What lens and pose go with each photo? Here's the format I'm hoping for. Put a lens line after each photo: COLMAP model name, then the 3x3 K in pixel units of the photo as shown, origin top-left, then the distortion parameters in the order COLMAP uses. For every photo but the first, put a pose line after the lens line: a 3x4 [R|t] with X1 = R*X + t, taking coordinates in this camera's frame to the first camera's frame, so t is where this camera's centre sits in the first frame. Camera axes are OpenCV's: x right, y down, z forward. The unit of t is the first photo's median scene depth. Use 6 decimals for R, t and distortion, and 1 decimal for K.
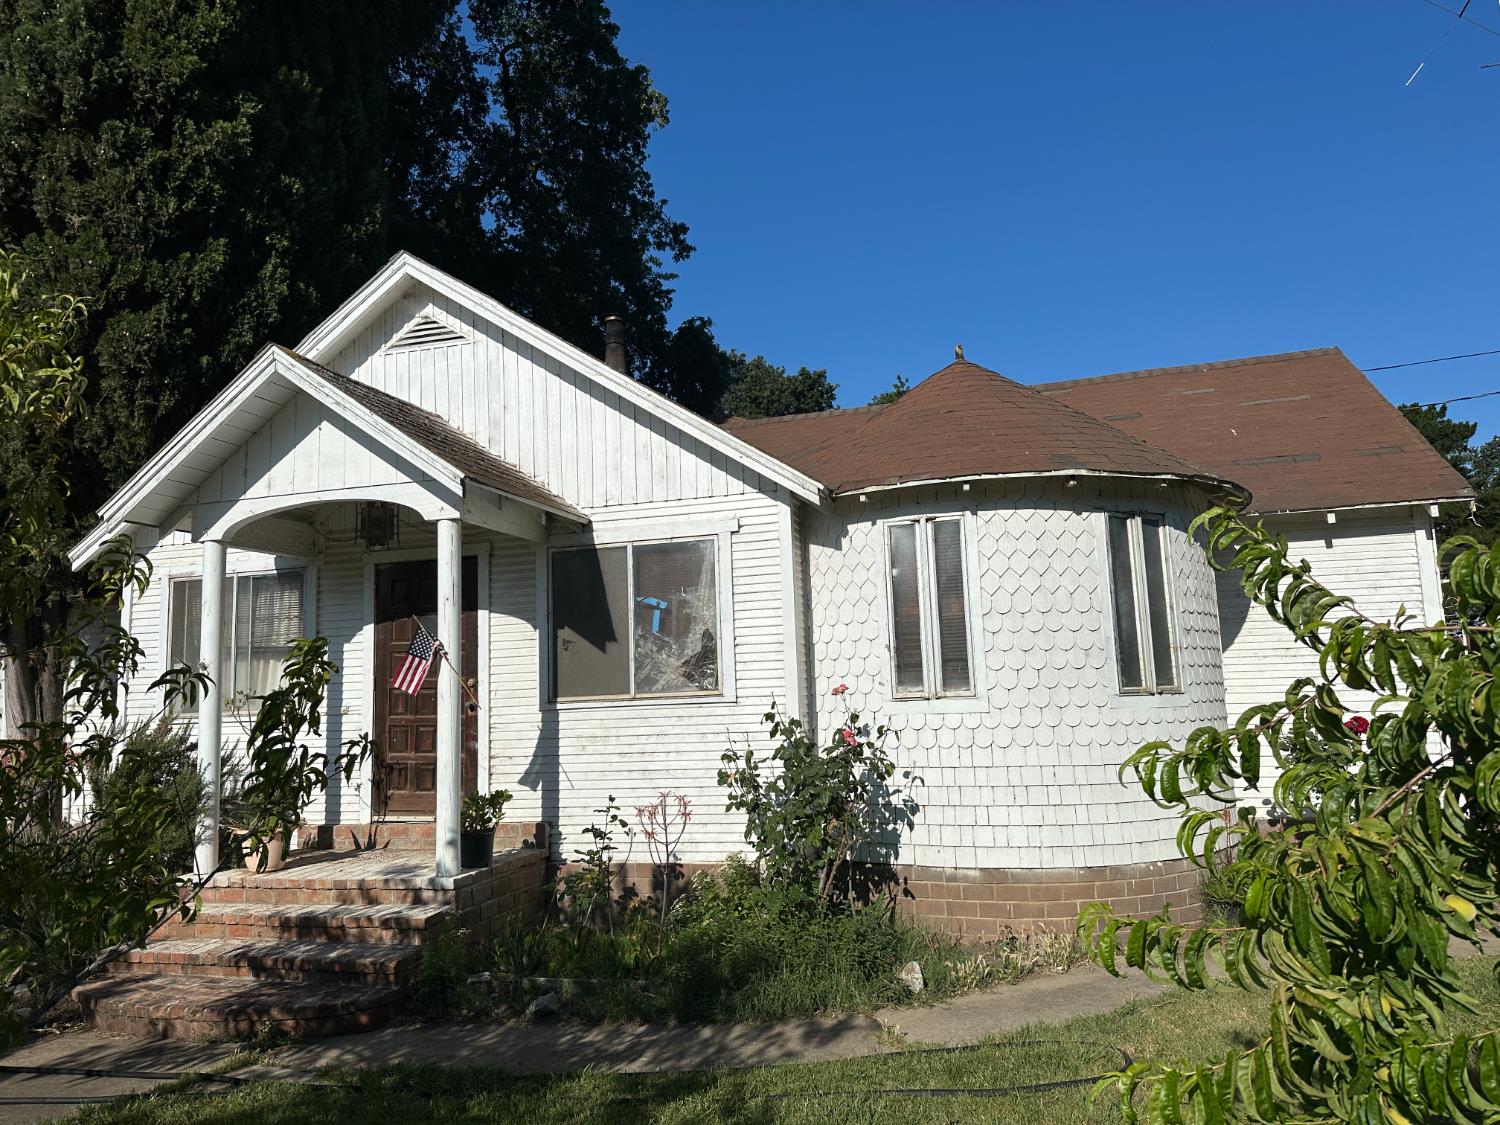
lens RADIAL K [[1054.2, 0, 740.4], [0, 1054.2, 567.4], [0, 0, 1]] dist [0.077946, -0.005547]
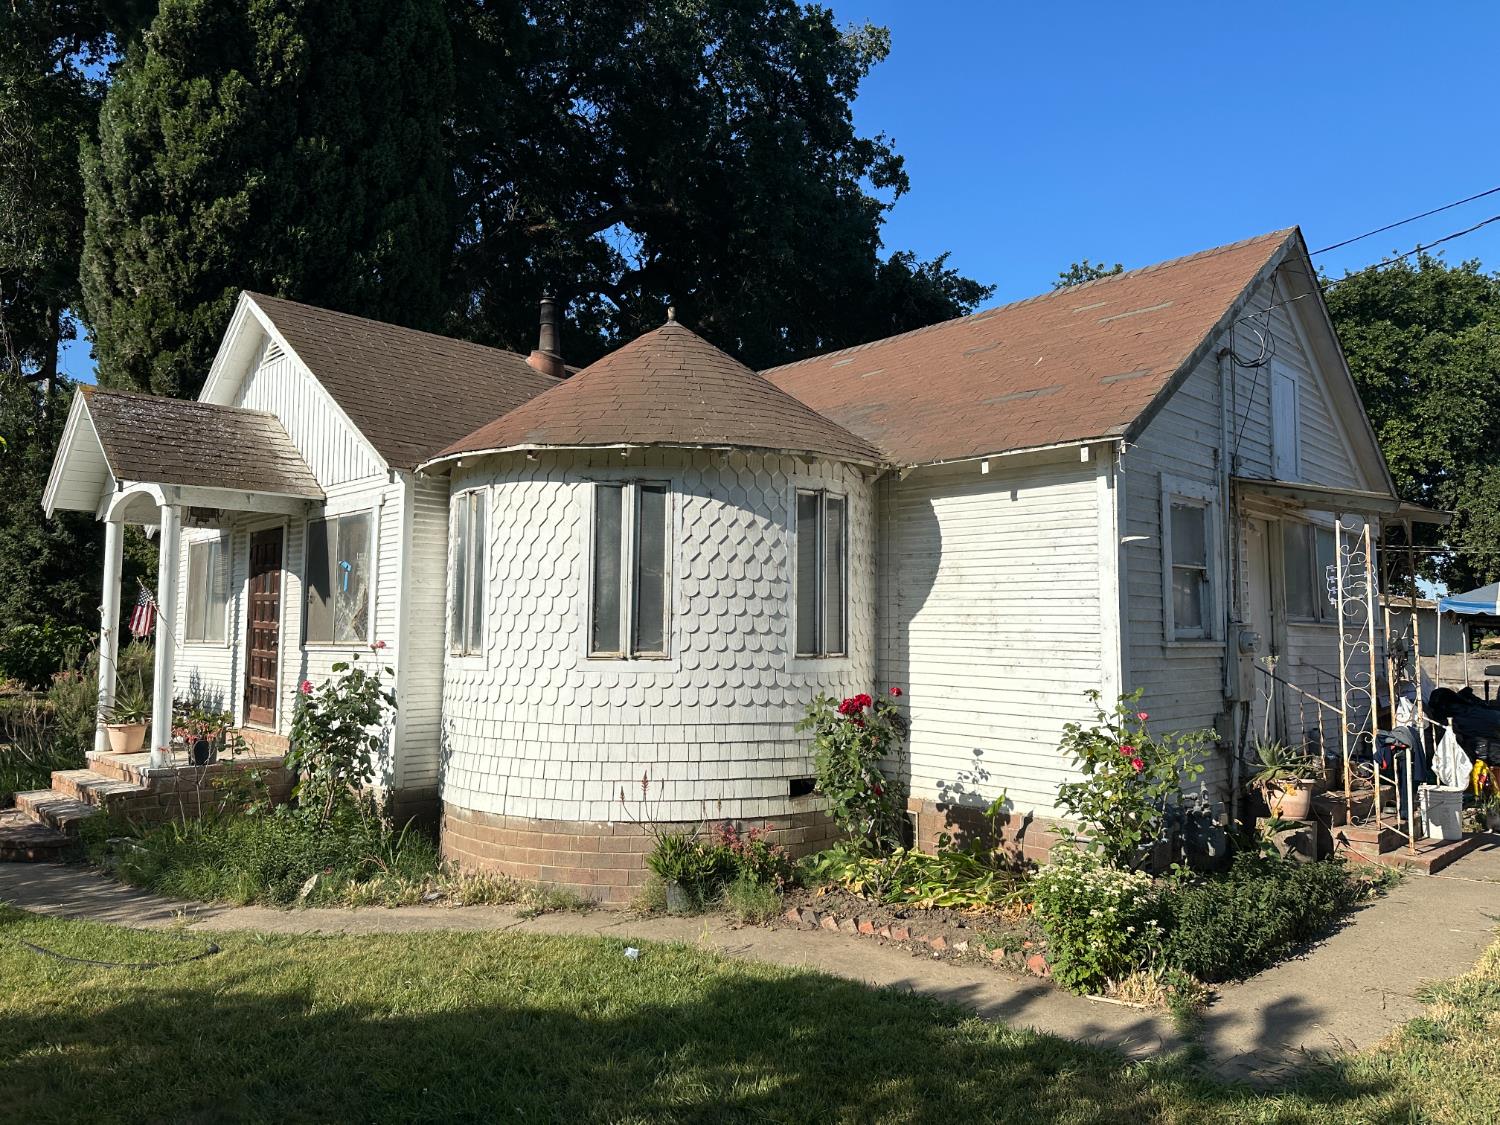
lens RADIAL K [[1054.2, 0, 739.4], [0, 1054.2, 559.7], [0, 0, 1]] dist [0.077946, -0.005547]
pose [[0.867420, 0.001790, -0.497573, 0.788483], [0.027227, 0.998325, 0.051056, -0.020209], [0.496831, -0.057834, 0.865918, 0.150808]]
